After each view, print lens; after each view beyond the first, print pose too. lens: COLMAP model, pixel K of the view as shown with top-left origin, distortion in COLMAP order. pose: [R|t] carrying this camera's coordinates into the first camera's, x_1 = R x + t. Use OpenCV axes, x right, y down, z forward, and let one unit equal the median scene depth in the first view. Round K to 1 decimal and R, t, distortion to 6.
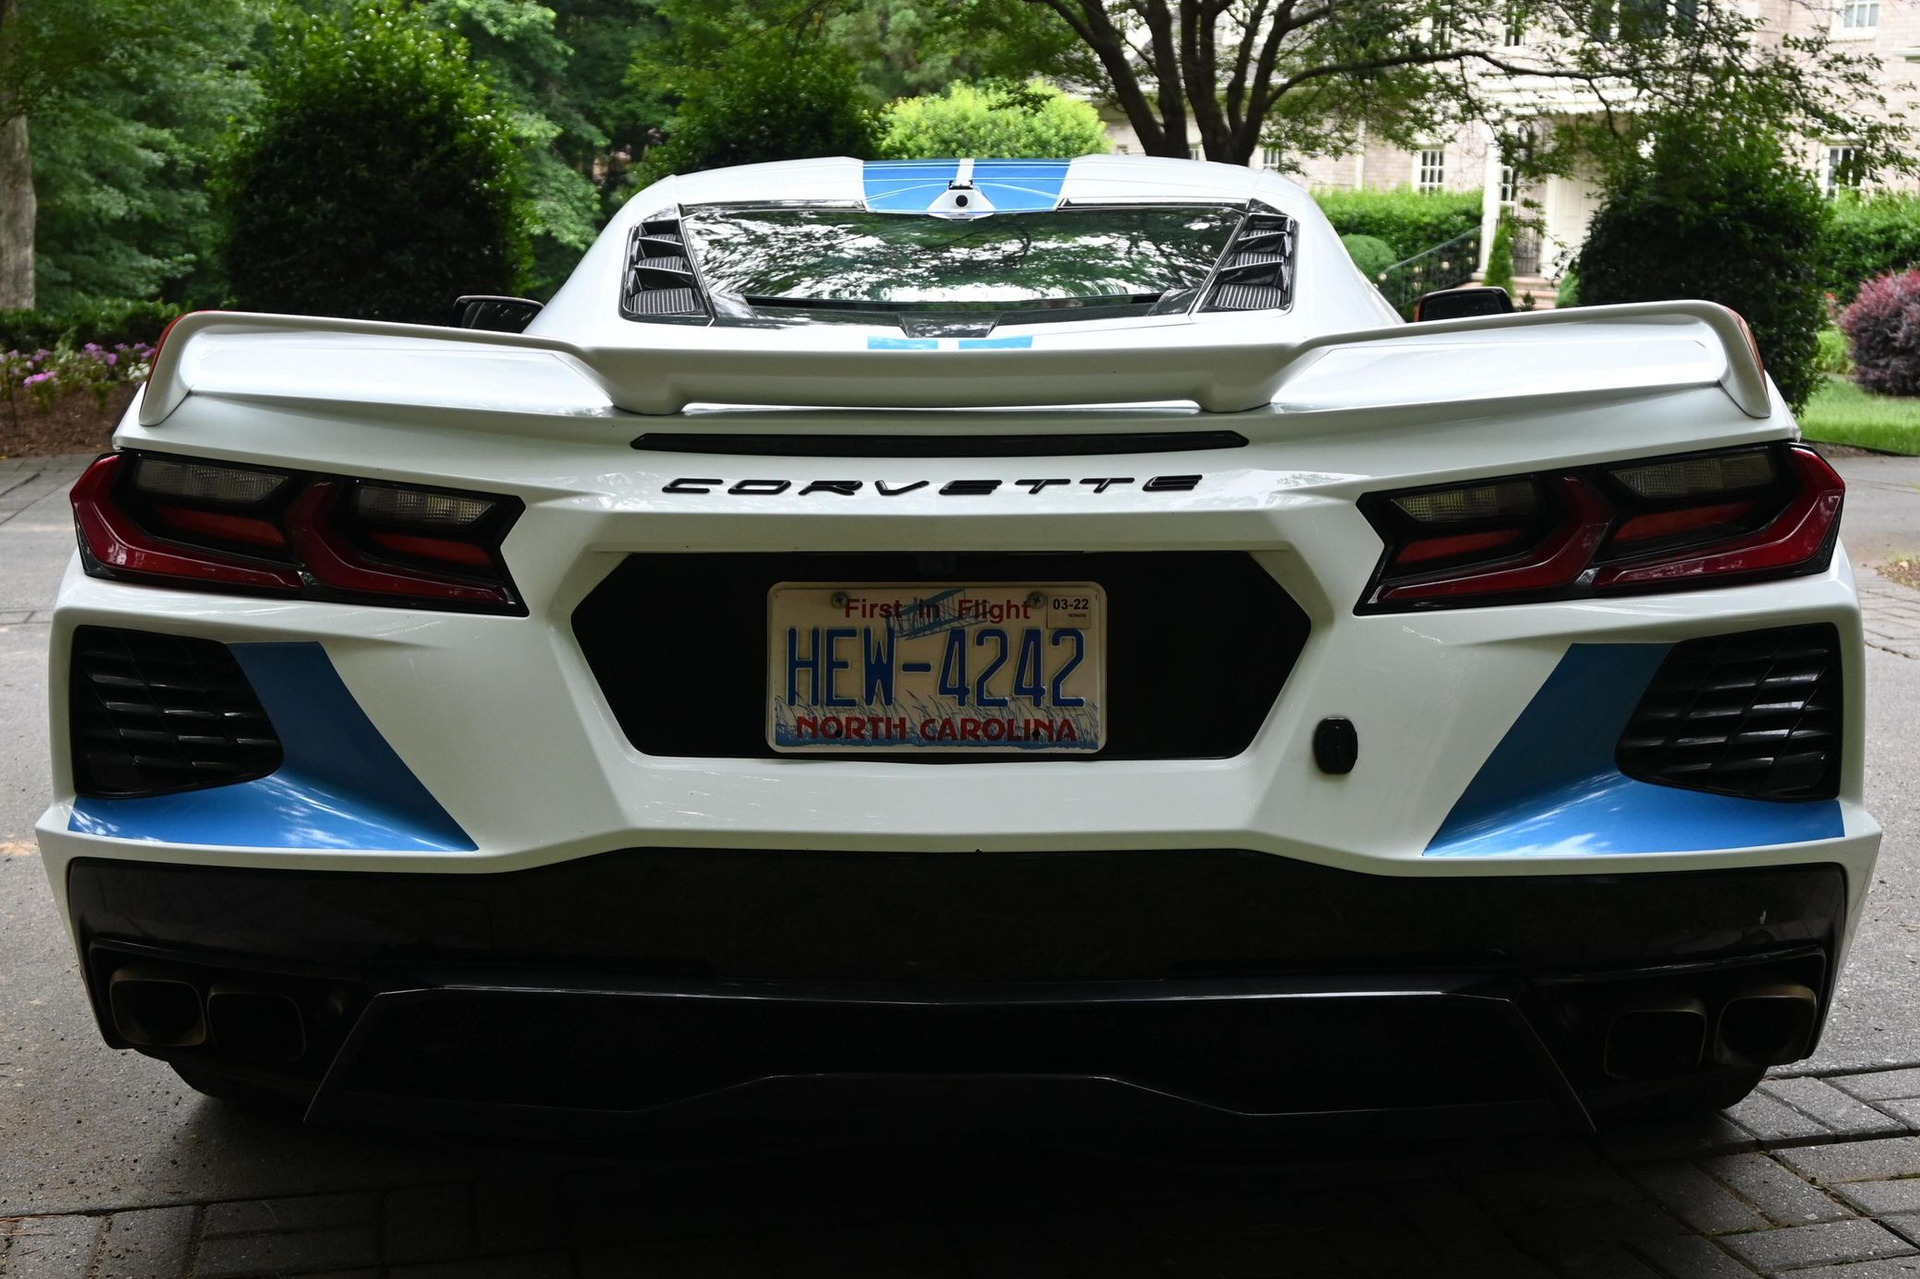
lens RADIAL K [[2367.6, 0, 912.7], [0, 2367.6, 606.4], [0, 0, 1]] dist [-0.005621, -0.000052]
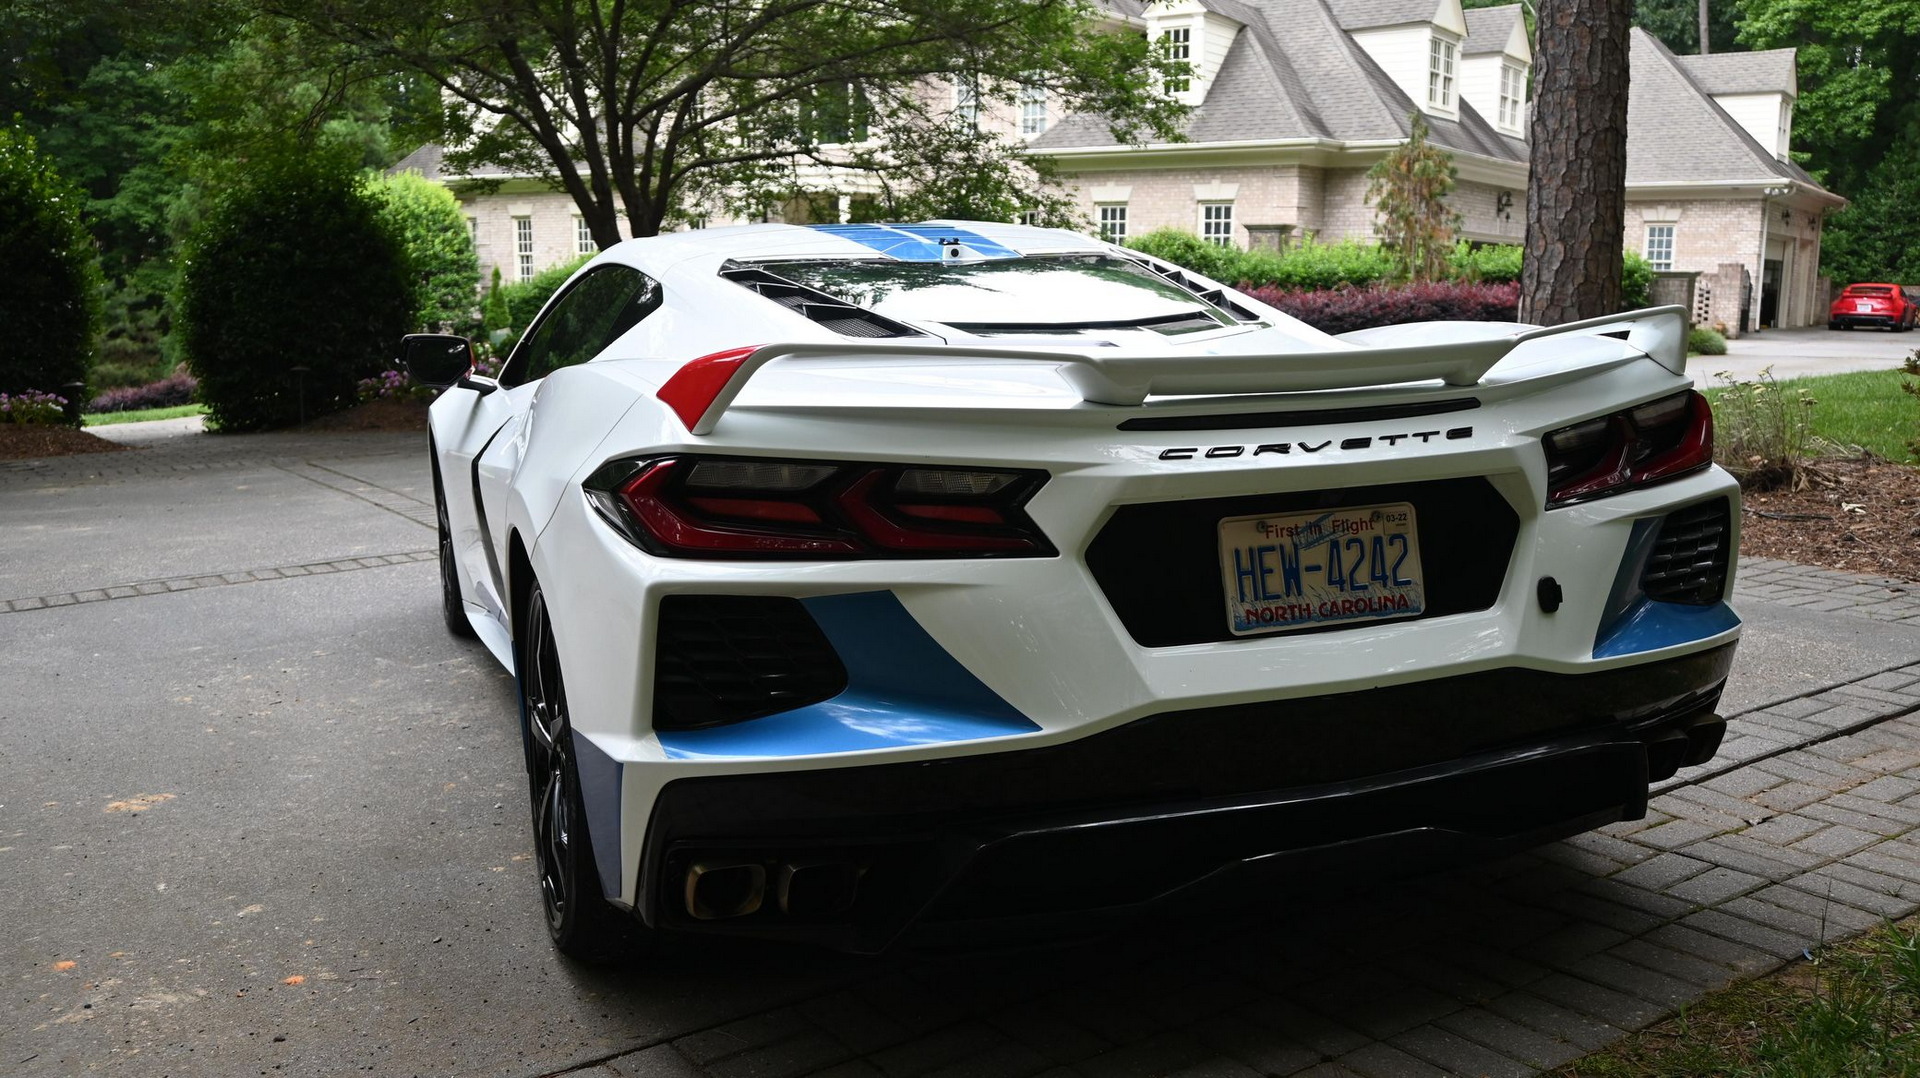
lens RADIAL K [[1638.2, 0, 960.0], [0, 1638.2, 539.0], [0, 0, 1]] dist [-0.014964, -0.002160]
pose [[0.923425, -0.079950, 0.375358, -0.574422], [0.079154, 0.996708, 0.017567, -0.027324], [-0.375526, 0.013489, 0.926714, 0.140951]]
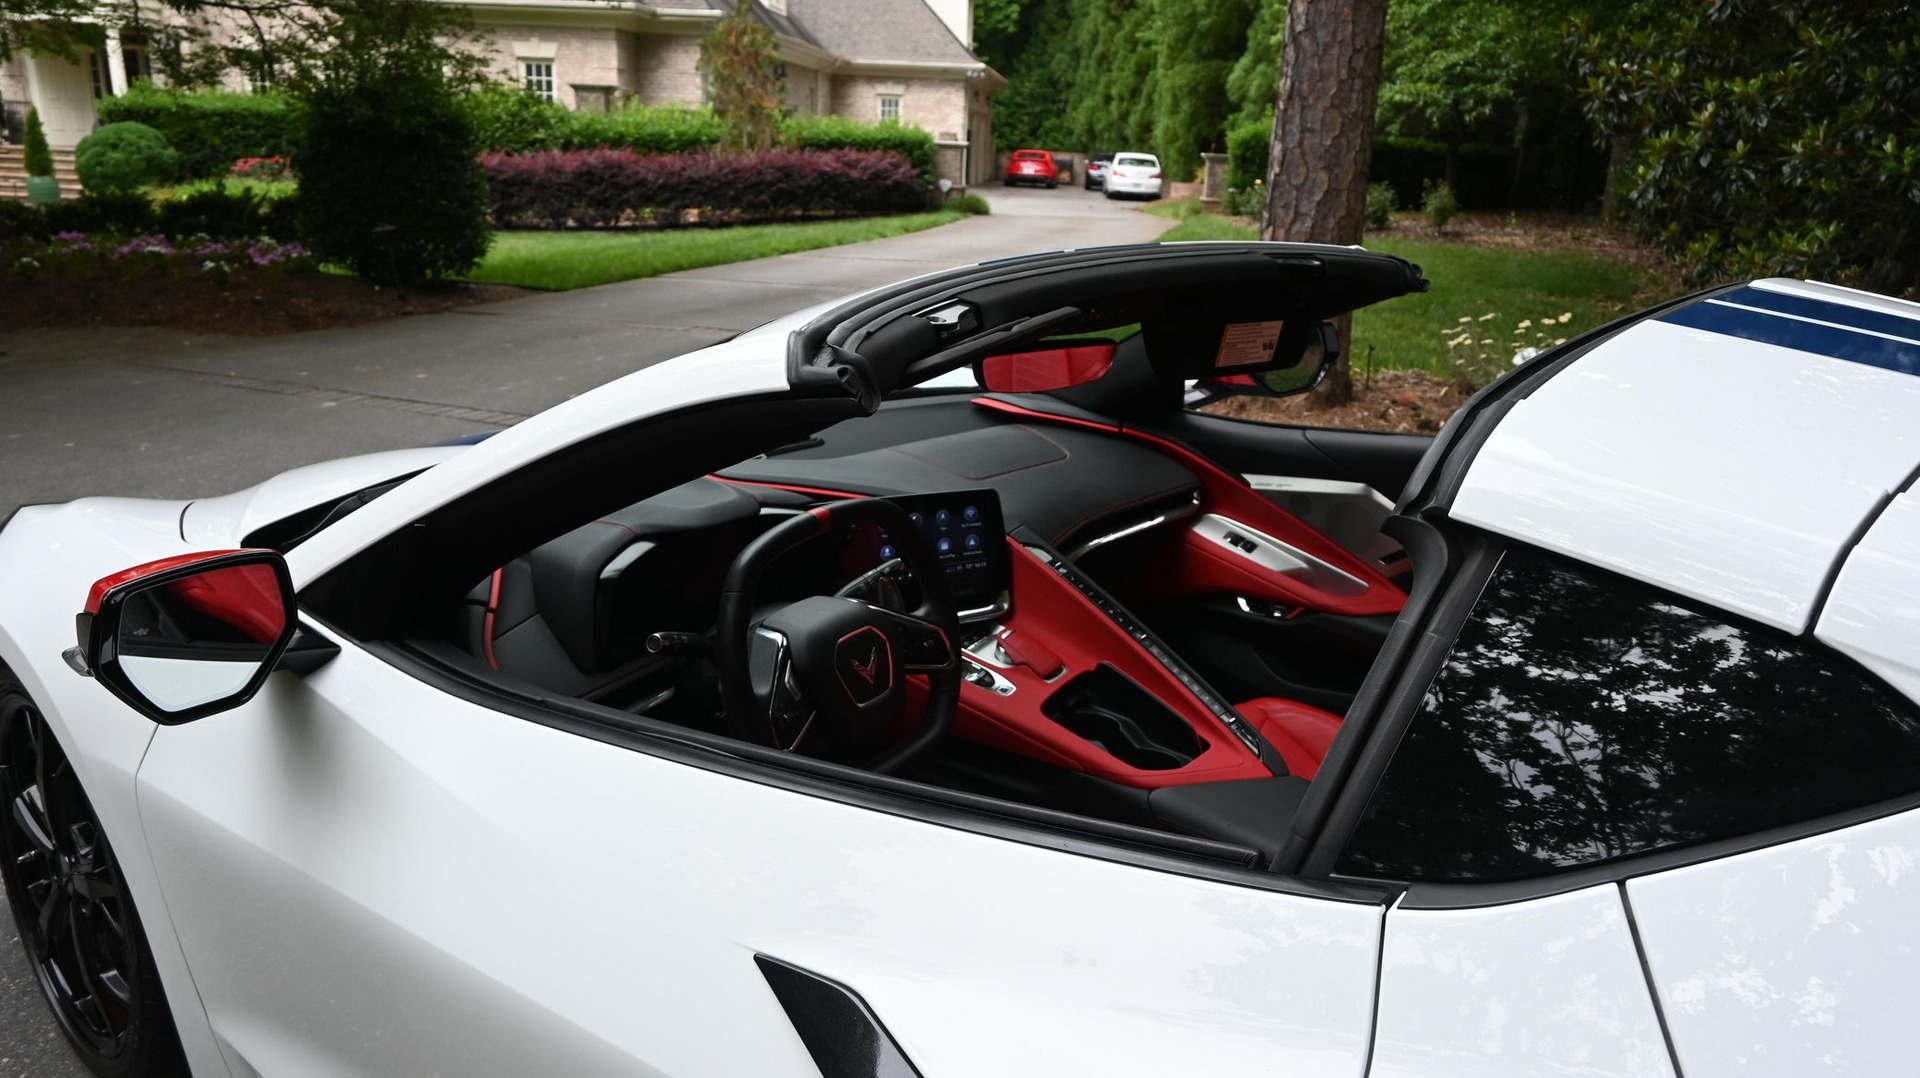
lens RADIAL K [[1322.7, 0, 960.4], [0, 1322.7, 549.6], [0, 0, 1]] dist [0.000128, -0.001632]
pose [[0.624851, -0.230132, 0.746057, -0.600977], [0.102380, 0.971472, 0.213918, -0.385525], [-0.774002, -0.057286, 0.630586, 1.681764]]
